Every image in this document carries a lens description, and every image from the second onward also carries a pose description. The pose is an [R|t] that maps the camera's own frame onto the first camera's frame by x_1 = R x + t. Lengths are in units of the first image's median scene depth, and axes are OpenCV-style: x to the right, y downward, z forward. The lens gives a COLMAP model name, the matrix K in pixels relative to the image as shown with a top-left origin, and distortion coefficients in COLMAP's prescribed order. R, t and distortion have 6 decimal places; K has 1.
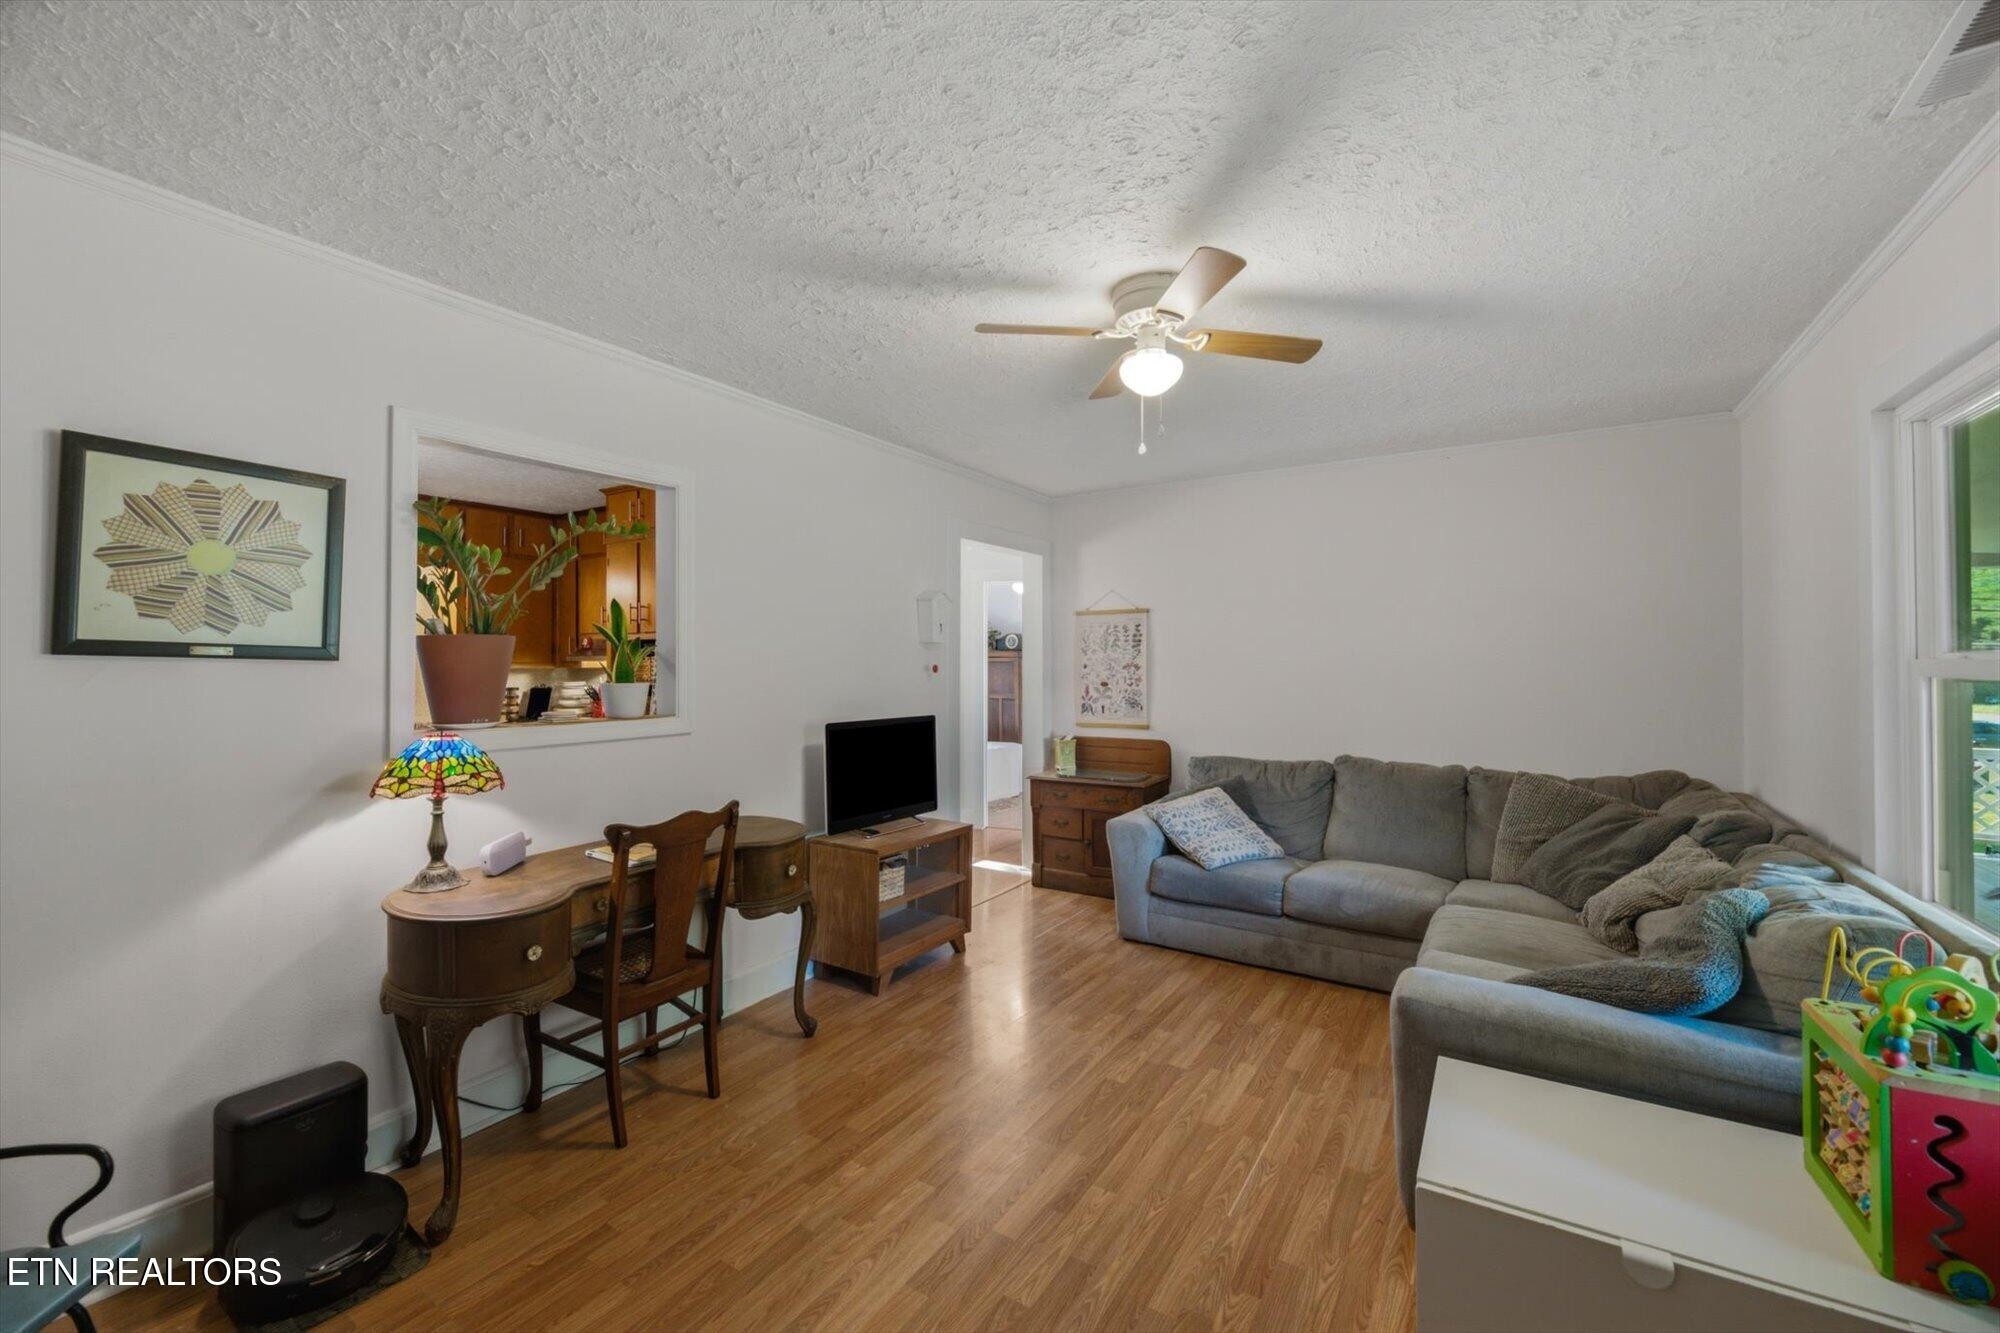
lens RADIAL K [[811.6, 0, 995.6], [0, 811.6, 659.7], [0, 0, 1]] dist [0.001742, 0.000073]
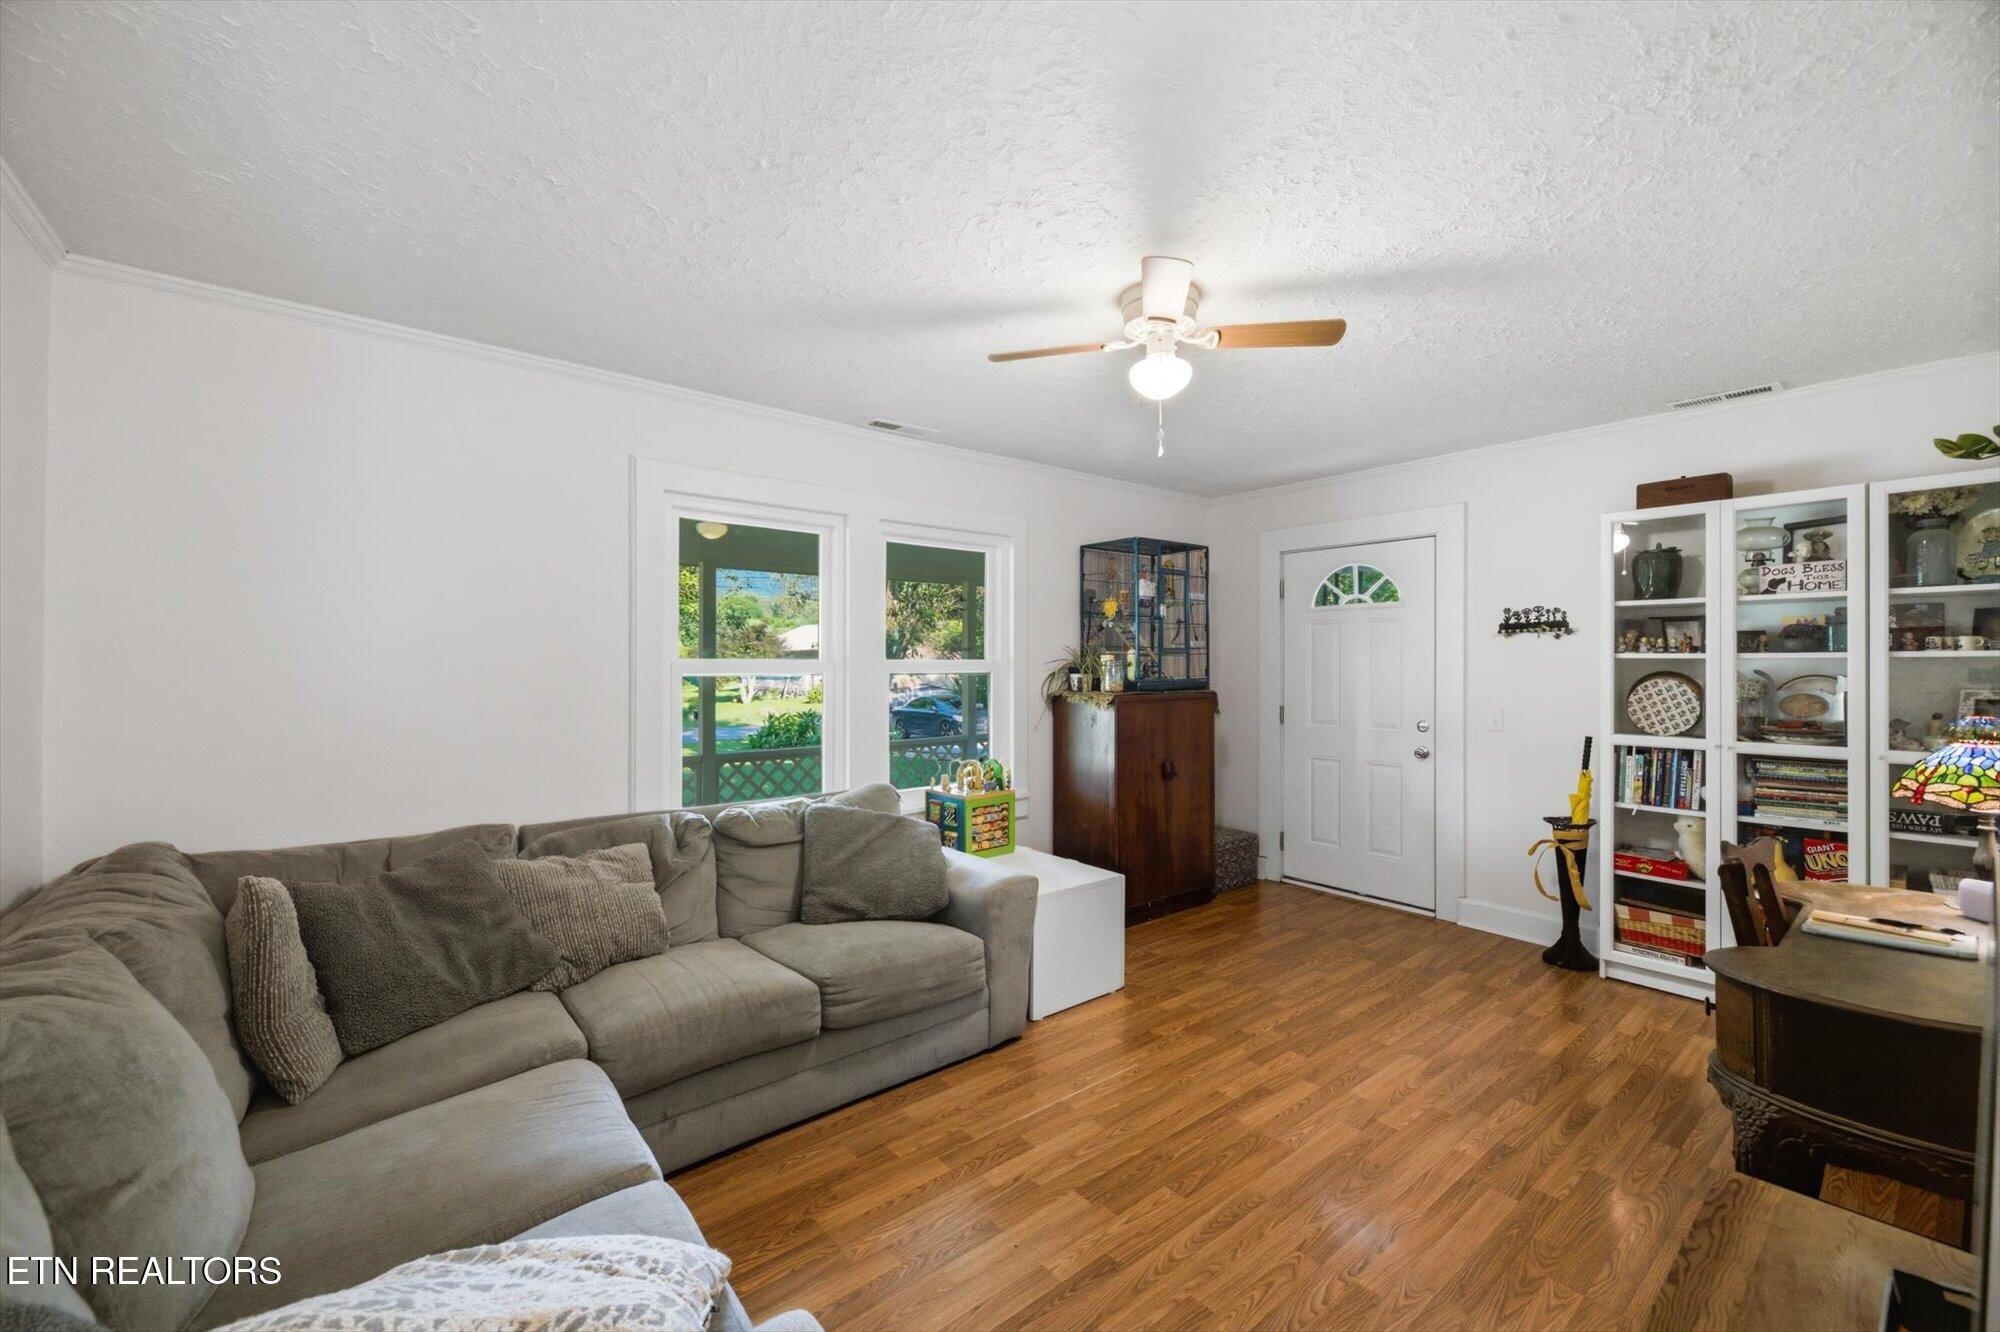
lens RADIAL K [[811.6, 0, 995.6], [0, 811.6, 659.2], [0, 0, 1]] dist [0.001742, 0.000073]
pose [[-0.952753, -0.001312, 0.303743, 0.083445], [-0.005449, 0.999904, -0.012774, 0.011572], [-0.303697, -0.013826, -0.952668, 2.048488]]
